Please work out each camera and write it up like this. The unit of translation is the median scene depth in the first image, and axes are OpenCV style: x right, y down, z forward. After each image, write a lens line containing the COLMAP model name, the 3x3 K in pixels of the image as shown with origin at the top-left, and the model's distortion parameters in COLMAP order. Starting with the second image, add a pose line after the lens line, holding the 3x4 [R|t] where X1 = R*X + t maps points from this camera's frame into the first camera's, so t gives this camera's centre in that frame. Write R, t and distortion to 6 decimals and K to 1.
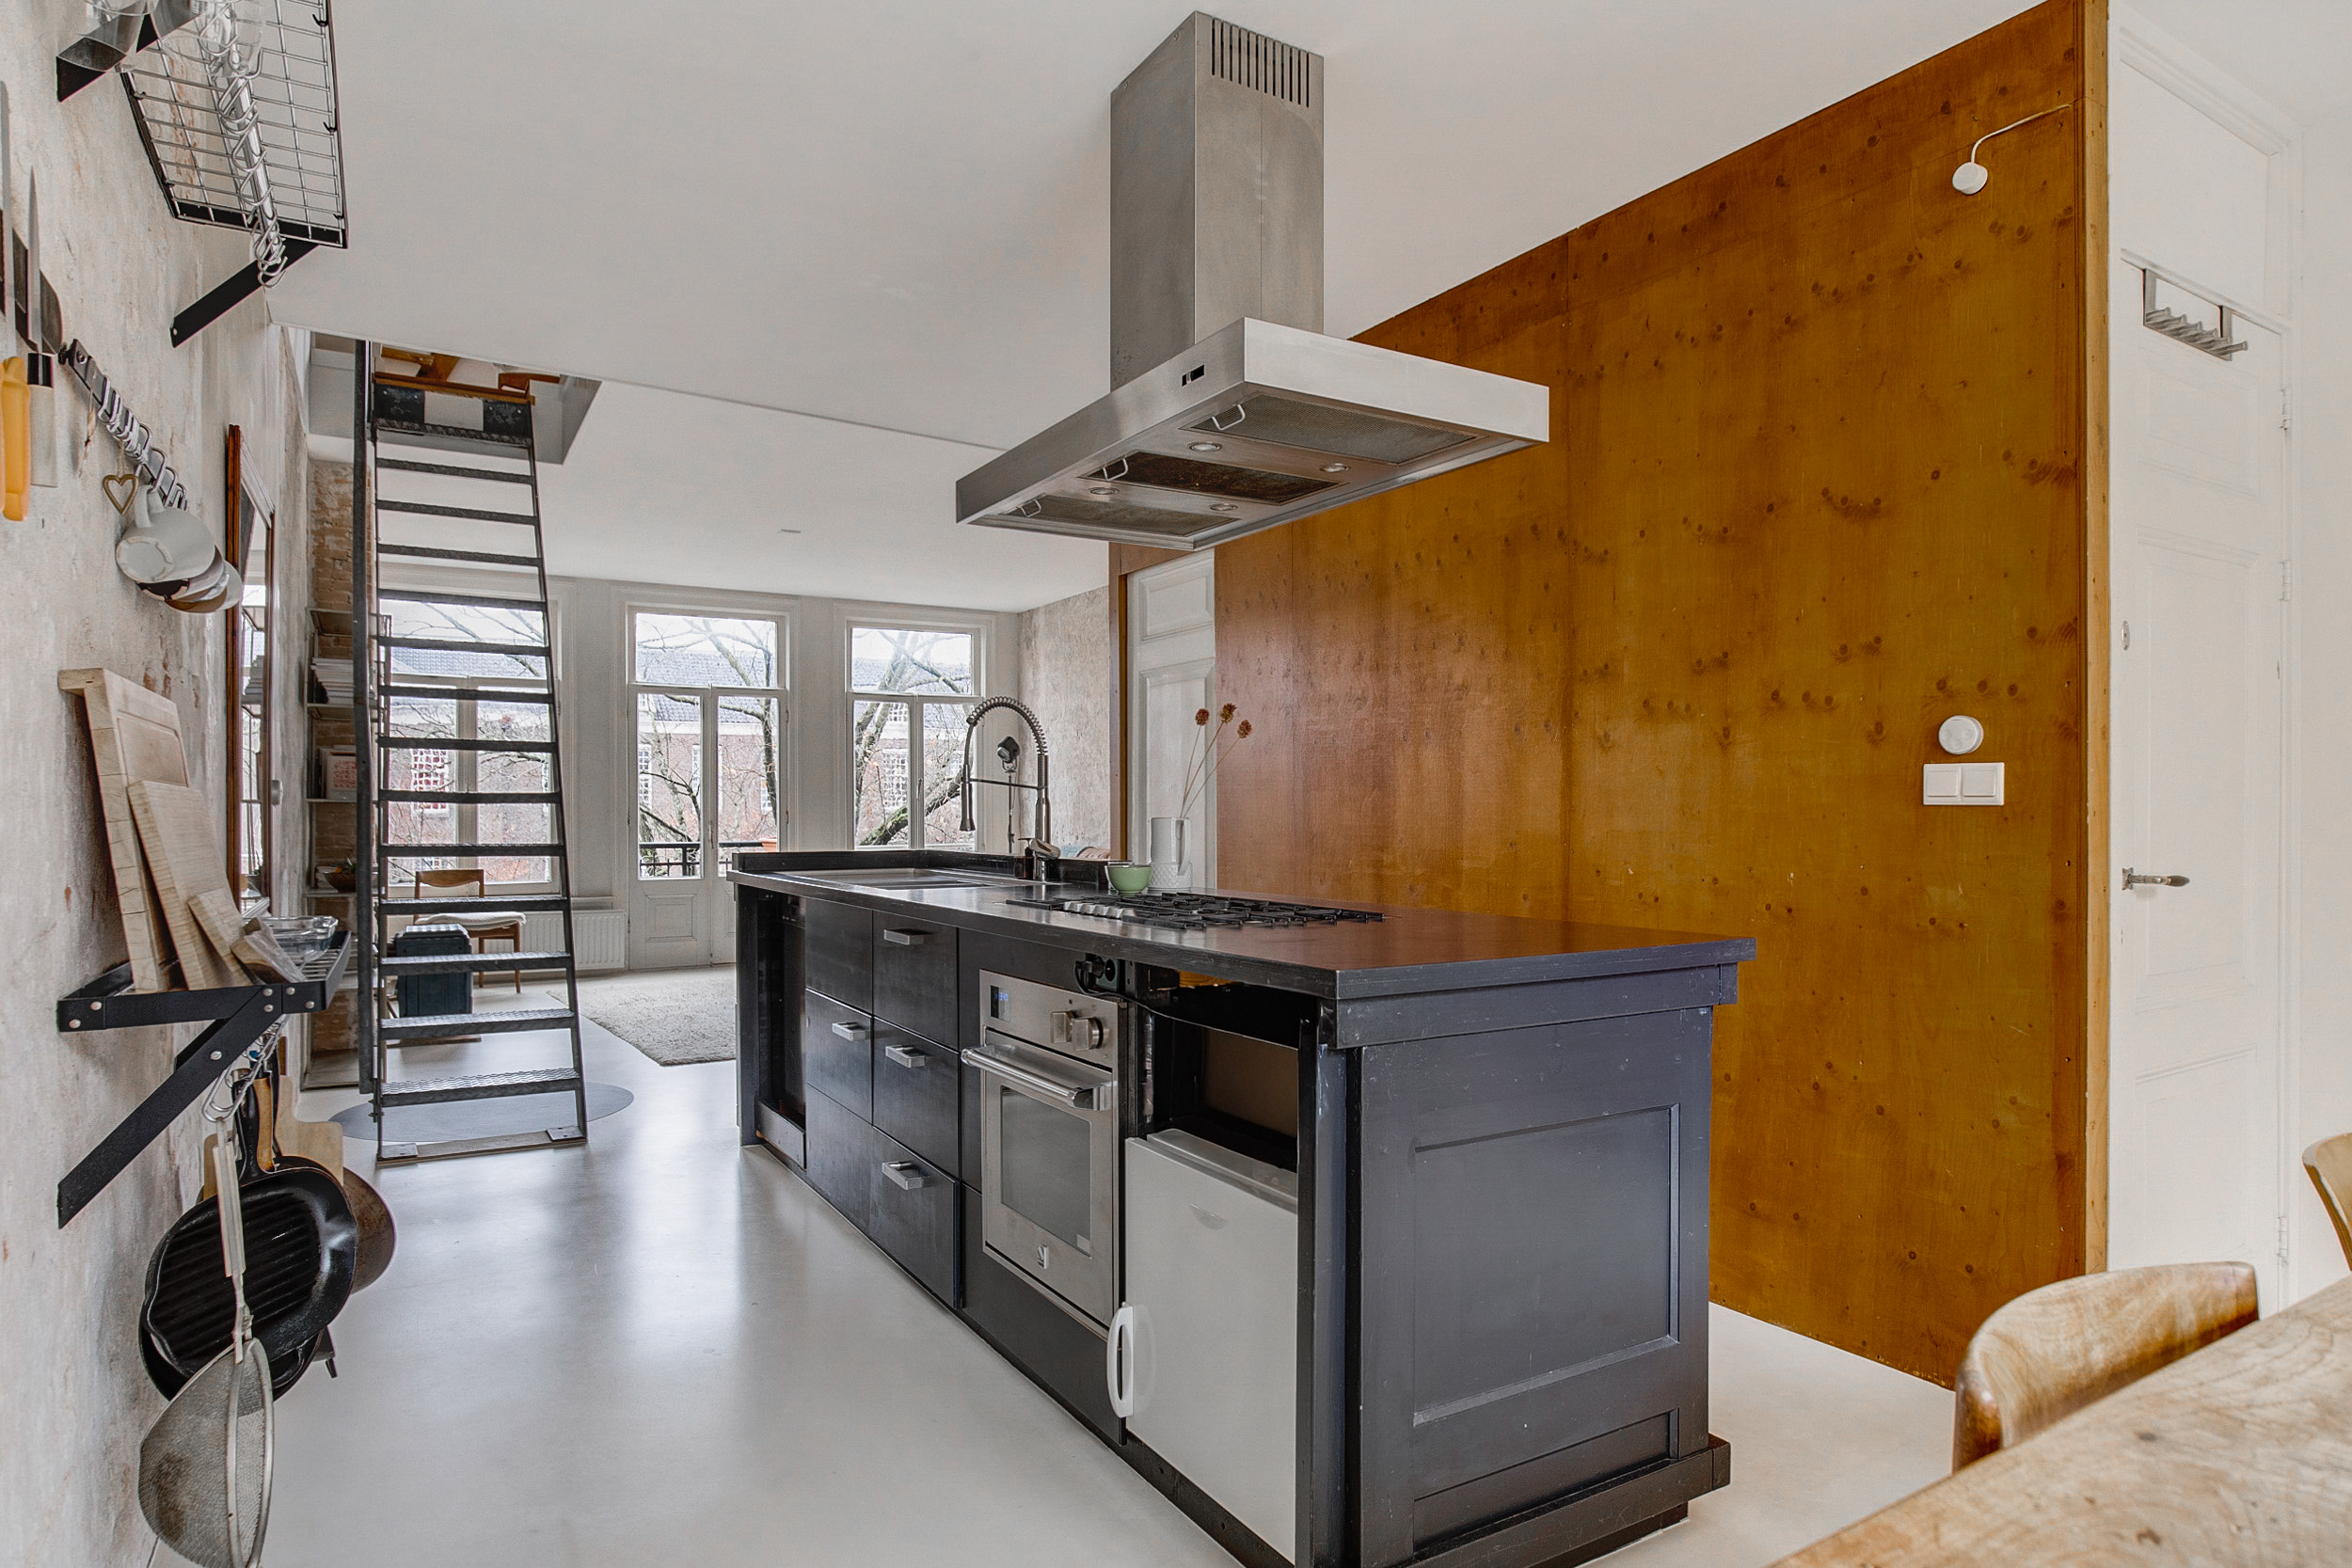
lens RADIAL K [[1323.5, 0, 1176.6], [0, 1323.5, 819.3], [0, 0, 1]] dist [-0.017294, 0.000940]
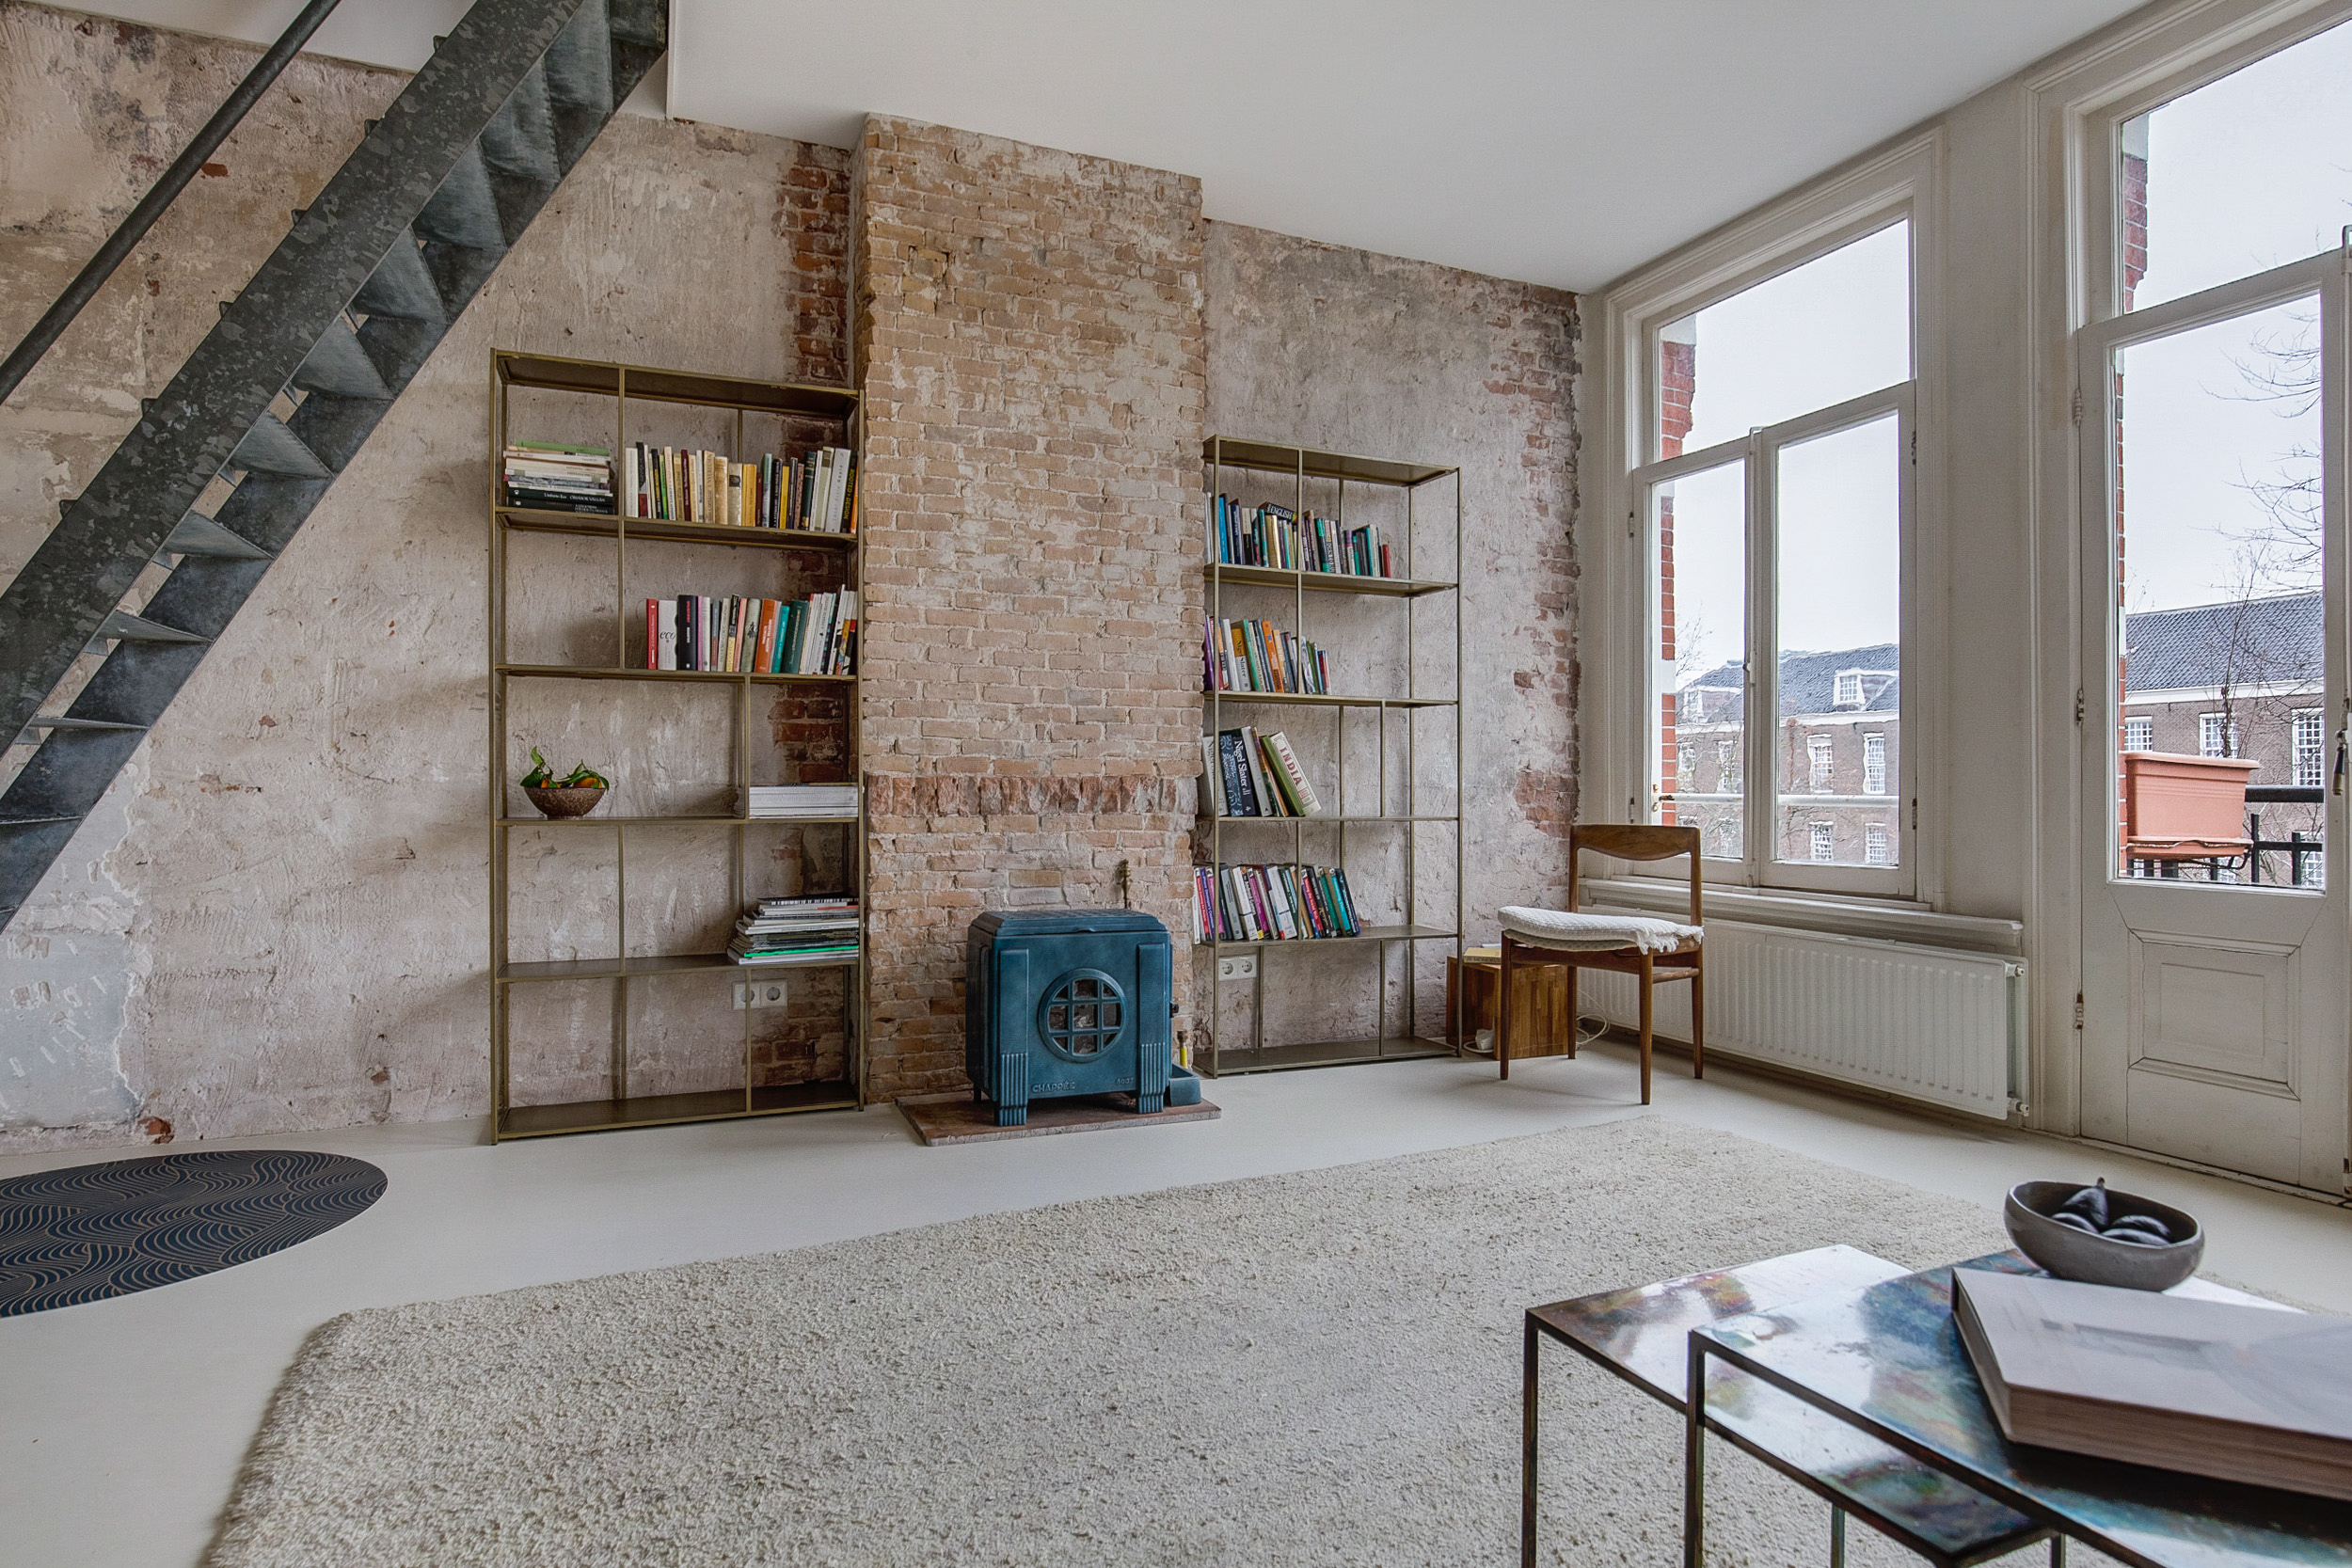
lens RADIAL K [[1273.6, 0, 1183.8], [0, 1273.6, 781.8], [0, 0, 1]] dist [-0.018053, 0.000273]
pose [[-0.135335, -0.007130, -0.990774, -0.100757], [-0.008281, 0.999947, -0.006064, 0.050384], [0.990765, 0.007384, -0.135387, 1.752375]]
